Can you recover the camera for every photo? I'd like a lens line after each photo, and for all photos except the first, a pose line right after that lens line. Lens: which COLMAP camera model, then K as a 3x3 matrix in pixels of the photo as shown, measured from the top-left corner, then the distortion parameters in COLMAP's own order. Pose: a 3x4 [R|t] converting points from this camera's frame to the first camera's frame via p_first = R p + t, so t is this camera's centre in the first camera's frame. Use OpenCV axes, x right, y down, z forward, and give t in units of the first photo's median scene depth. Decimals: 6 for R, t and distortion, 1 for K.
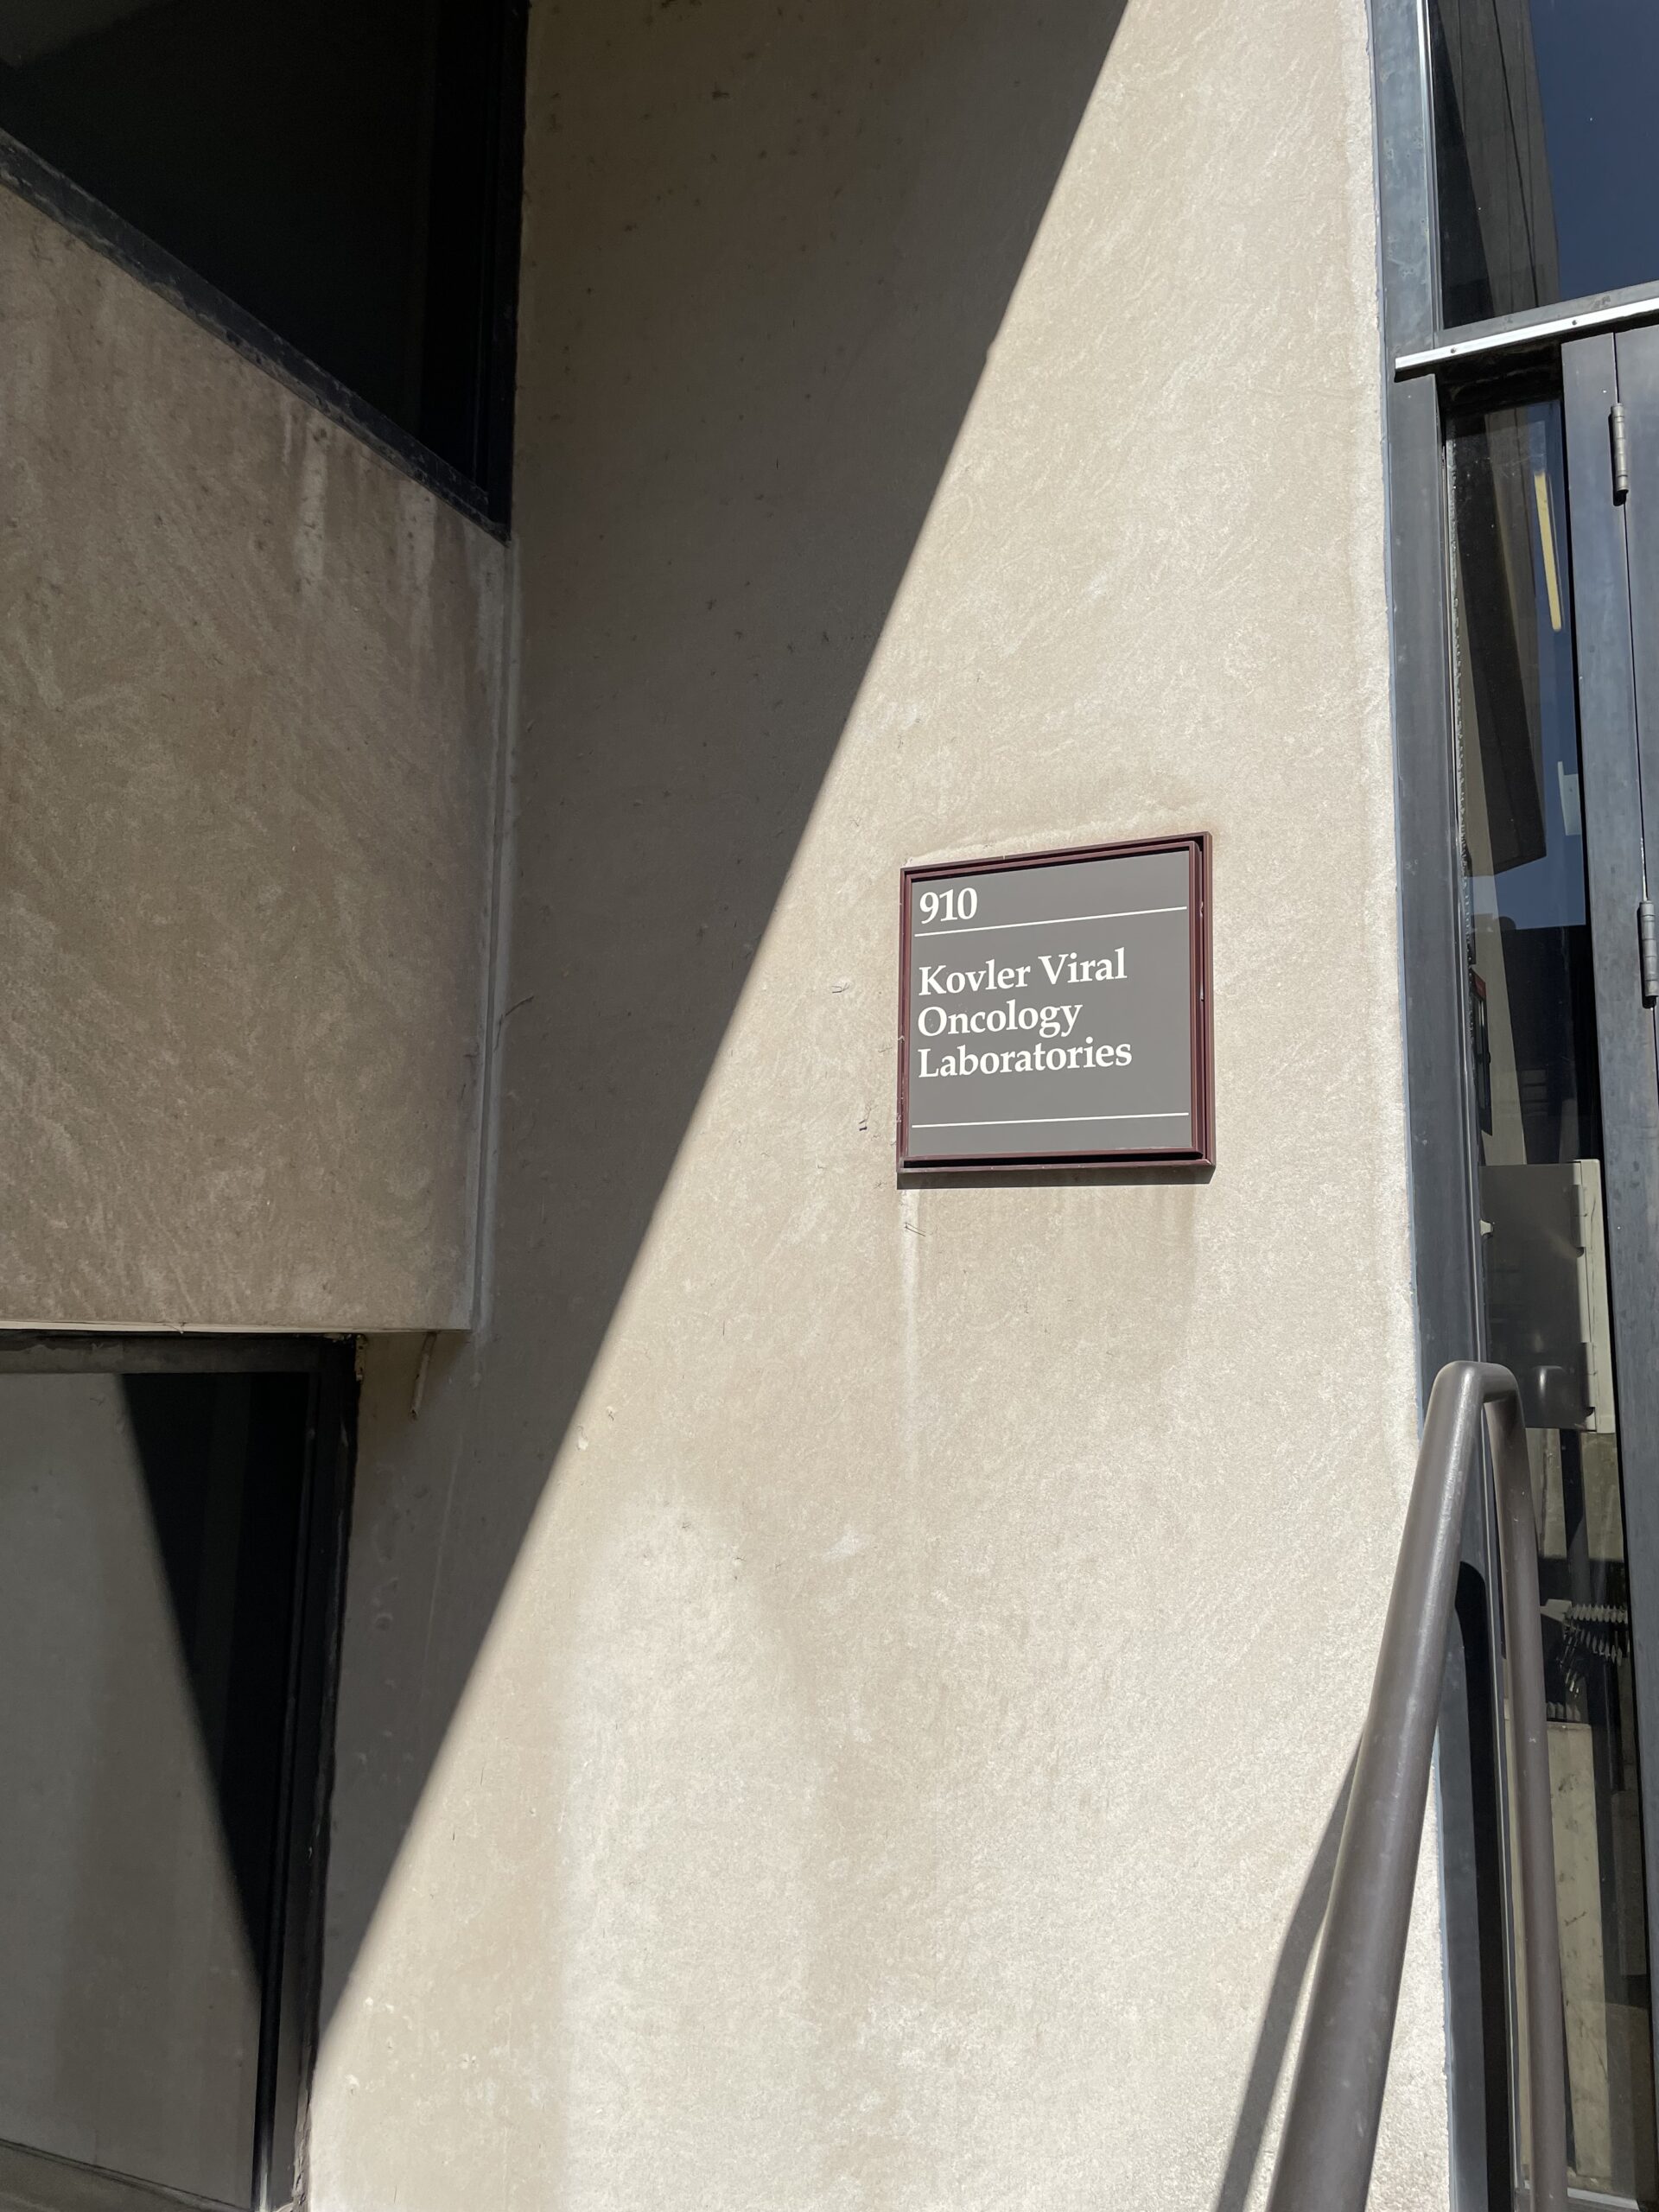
lens RADIAL K [[1686.5, 0, 826.7], [0, 1686.5, 1087.6], [0, 0, 1]] dist [0.072118, -0.059027]
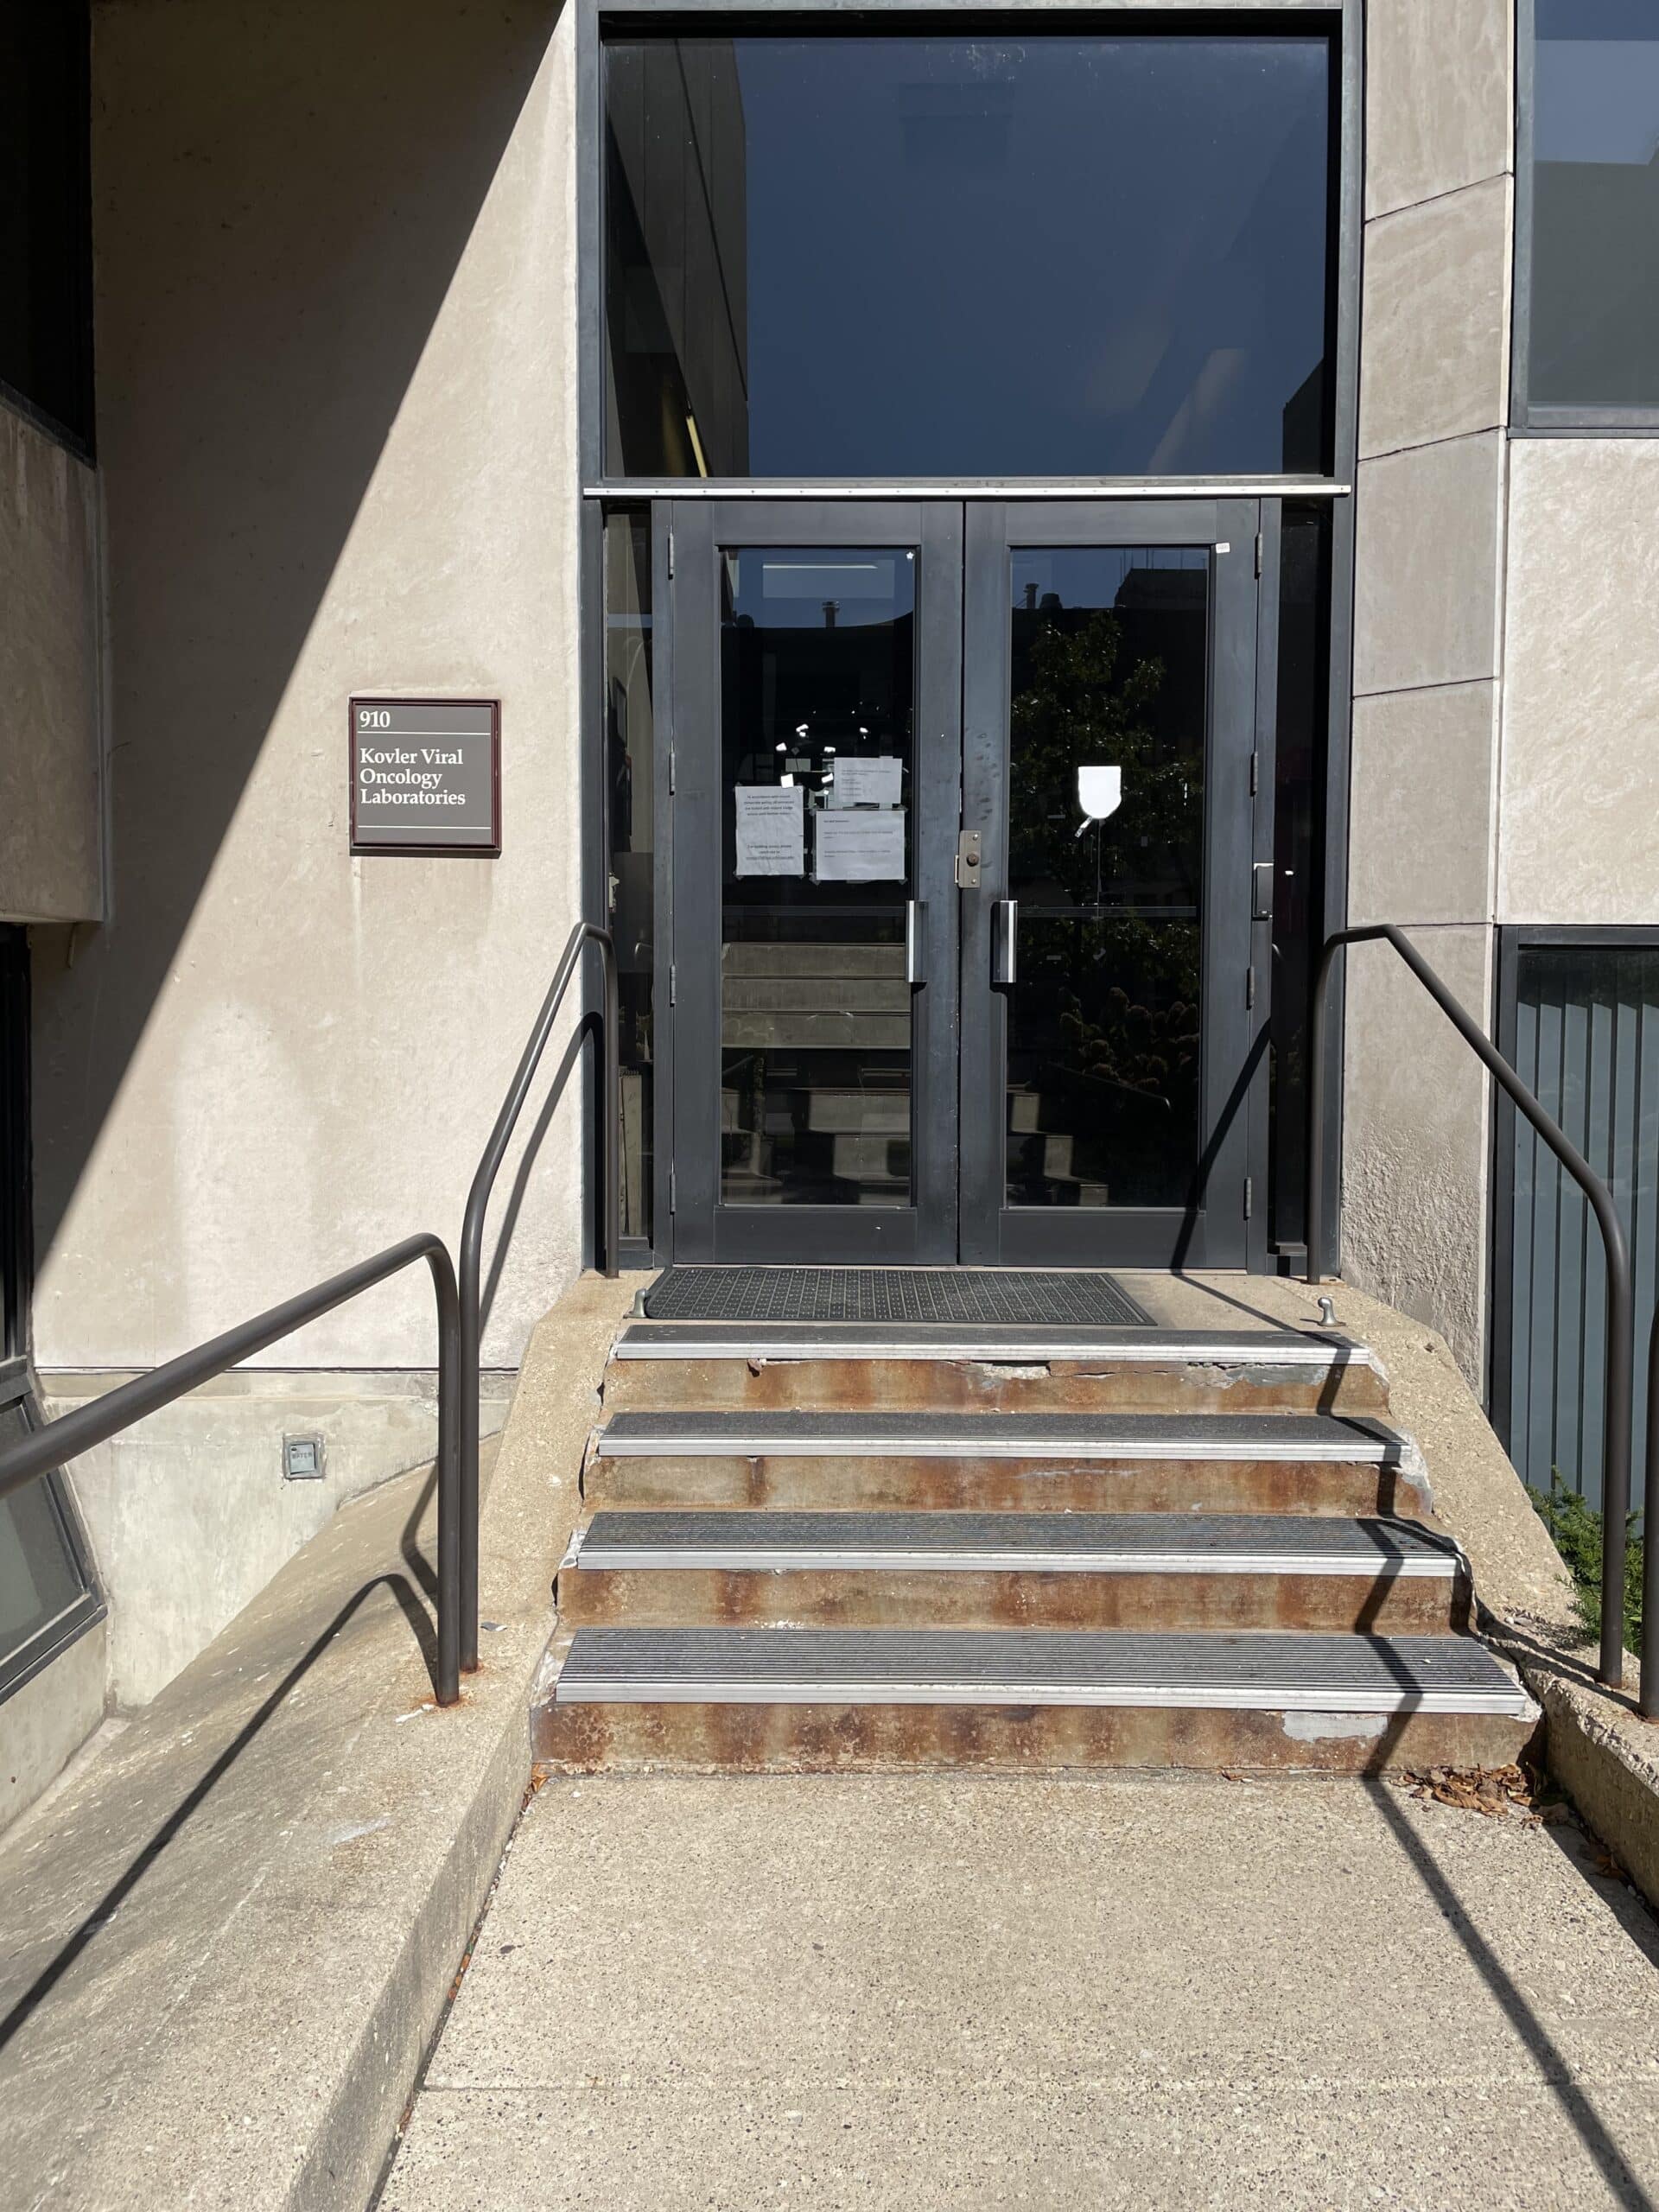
lens RADIAL K [[1686.5, 0, 833.8], [0, 1686.5, 1091.3], [0, 0, 1]] dist [0.072118, -0.059027]
pose [[0.903844, -0.030511, 0.426774, -0.325328], [-0.058608, 0.979224, 0.194130, -0.098880], [-0.423830, -0.200475, 0.883277, -1.184272]]
